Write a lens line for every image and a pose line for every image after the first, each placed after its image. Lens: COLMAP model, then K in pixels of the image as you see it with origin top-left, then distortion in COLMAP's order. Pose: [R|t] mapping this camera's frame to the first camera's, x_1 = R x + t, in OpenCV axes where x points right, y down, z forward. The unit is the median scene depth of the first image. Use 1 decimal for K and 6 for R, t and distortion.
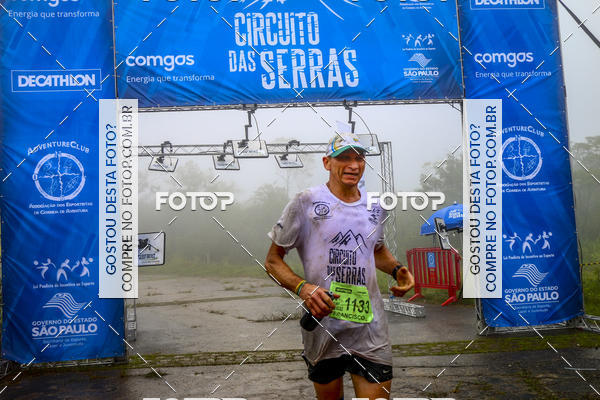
lens RADIAL K [[669.5, 0, 299.3], [0, 669.5, 201.1], [0, 0, 1]] dist [-0.078427, 0.326716]
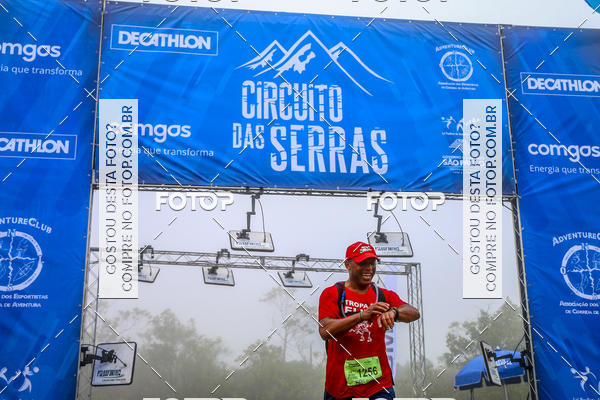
lens RADIAL K [[788.6, 0, 298.5], [0, 788.6, 201.2], [0, 0, 1]] dist [-0.057930, 0.598899]
pose [[0.998881, 0.046728, -0.007322, -0.012583], [-0.047209, 0.975435, -0.215171, 0.076081], [-0.002913, 0.215276, 0.976549, 0.061910]]
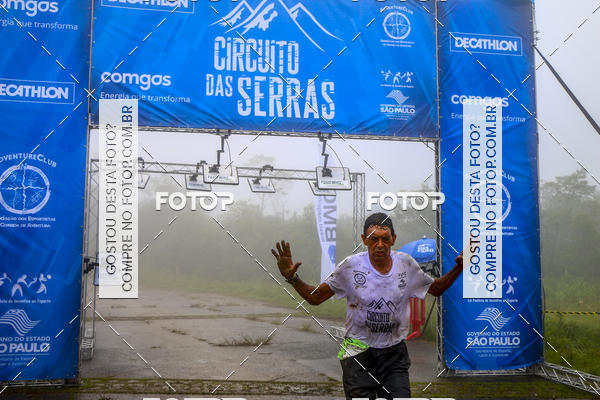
lens RADIAL K [[669.5, 0, 299.3], [0, 669.5, 201.1], [0, 0, 1]] dist [-0.078427, 0.326716]
pose [[0.997010, 0.068409, 0.035927, 0.009001], [-0.067456, 0.997353, -0.027126, -0.019196], [-0.037688, 0.024621, 0.998986, 0.008032]]
